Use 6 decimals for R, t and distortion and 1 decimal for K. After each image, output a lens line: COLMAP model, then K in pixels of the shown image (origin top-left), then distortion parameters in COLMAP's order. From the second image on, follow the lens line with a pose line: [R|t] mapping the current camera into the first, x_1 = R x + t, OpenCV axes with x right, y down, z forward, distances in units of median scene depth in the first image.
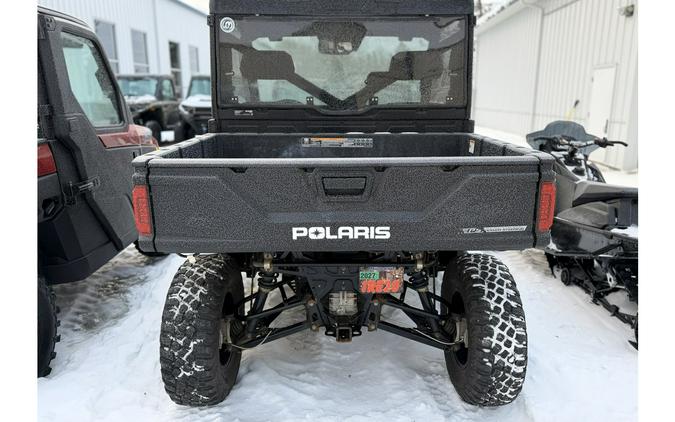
lens RADIAL K [[470.1, 0, 344.3], [0, 470.1, 209.8], [0, 0, 1]] dist [0.042739, -0.002604]
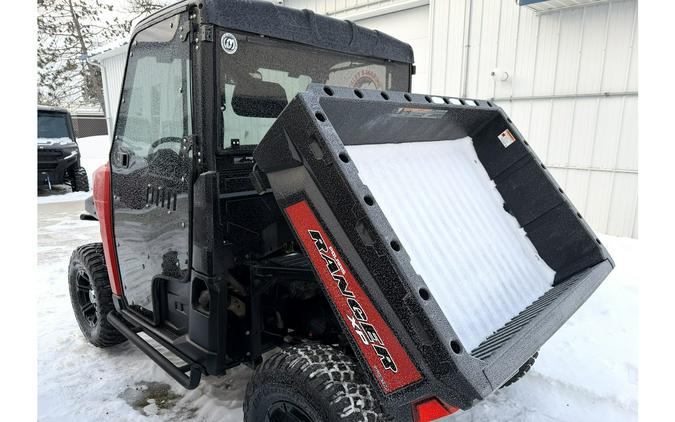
lens RADIAL K [[449.9, 0, 346.6], [0, 449.9, 235.5], [0, 0, 1]] dist [0.038793, -0.000101]
pose [[0.658946, -0.170819, 0.732538, -0.691979], [0.168096, 0.982685, 0.077941, -0.120637], [-0.733167, 0.071777, 0.676250, 0.410548]]
